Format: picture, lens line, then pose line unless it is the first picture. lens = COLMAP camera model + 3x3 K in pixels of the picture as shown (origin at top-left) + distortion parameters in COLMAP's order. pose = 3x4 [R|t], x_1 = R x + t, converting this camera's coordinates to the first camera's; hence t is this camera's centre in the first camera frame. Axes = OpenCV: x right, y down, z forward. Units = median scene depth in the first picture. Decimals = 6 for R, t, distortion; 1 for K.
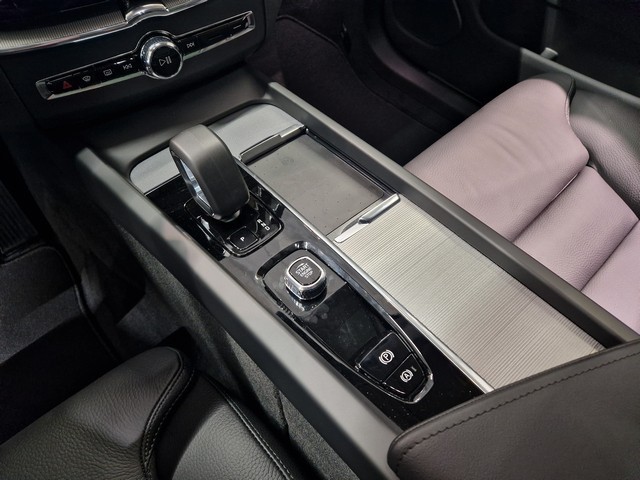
lens RADIAL K [[430.0, 0, 323.6], [0, 430.0, 239.4], [0, 0, 1]] dist [0.072335, -0.065263]
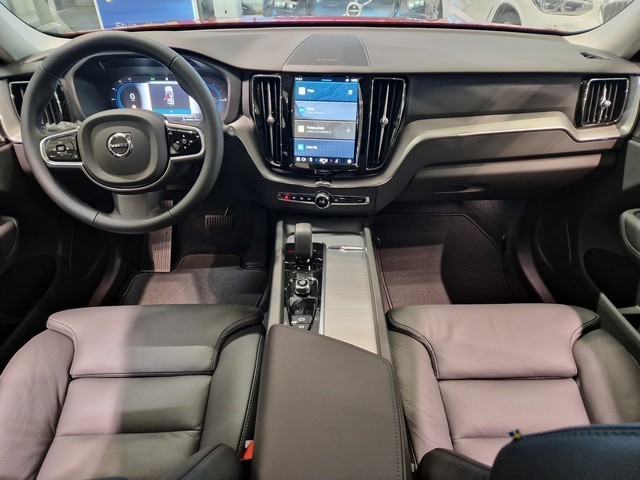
lens RADIAL K [[430.0, 0, 322.6], [0, 430.0, 245.9], [0, 0, 1]] dist [0.072335, -0.065263]
pose [[0.739289, 0.367076, -0.564541, 0.926590], [-0.539446, 0.824633, -0.170233, 0.175595], [0.403050, 0.430391, 0.807660, -0.717405]]
